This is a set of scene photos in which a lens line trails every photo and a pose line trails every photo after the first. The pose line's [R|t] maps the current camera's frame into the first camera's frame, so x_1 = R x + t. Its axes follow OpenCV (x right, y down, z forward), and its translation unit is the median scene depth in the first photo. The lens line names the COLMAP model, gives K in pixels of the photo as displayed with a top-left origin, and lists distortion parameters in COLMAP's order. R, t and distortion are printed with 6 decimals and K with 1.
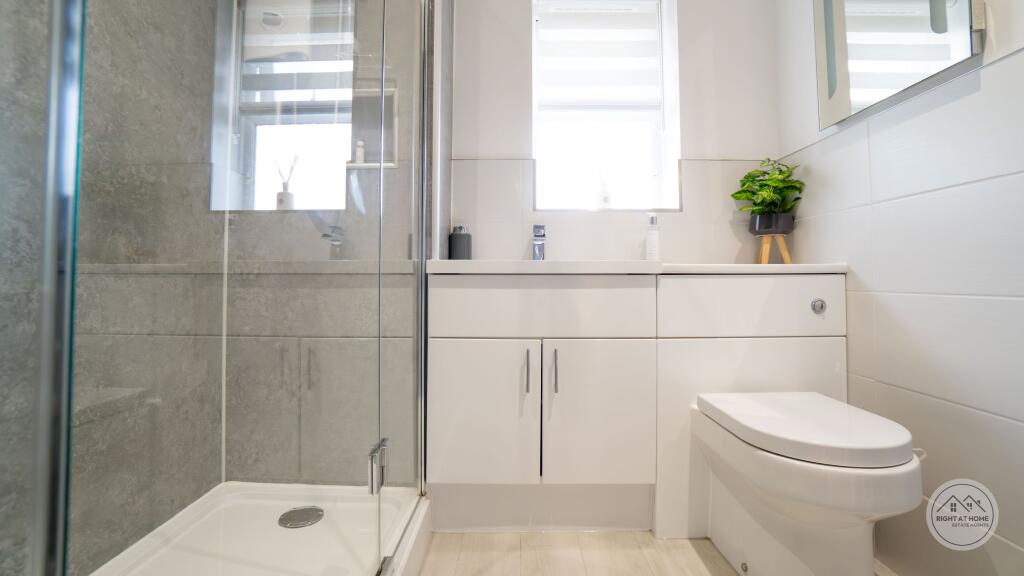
lens RADIAL K [[461.1, 0, 514.2], [0, 461.1, 266.1], [0, 0, 1]] dist [-0.024859, 0.002858]
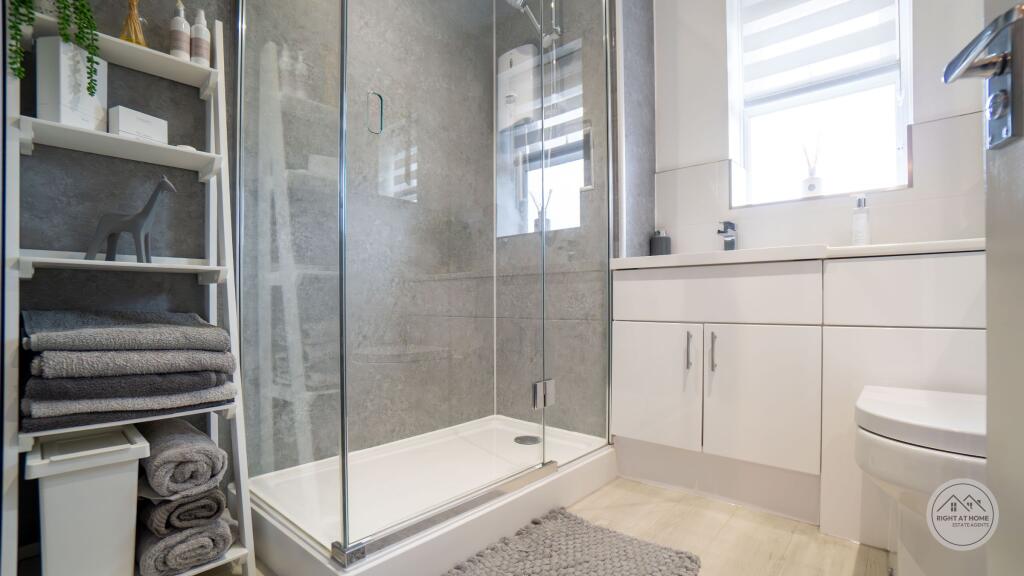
lens RADIAL K [[461.1, 0, 503.6], [0, 461.1, 296.8], [0, 0, 1]] dist [-0.024859, 0.002858]
pose [[0.761872, -0.007417, -0.647685, 0.377852], [0.021770, 0.999663, 0.014160, 0.061778], [0.647361, -0.024888, 0.761777, -0.141434]]
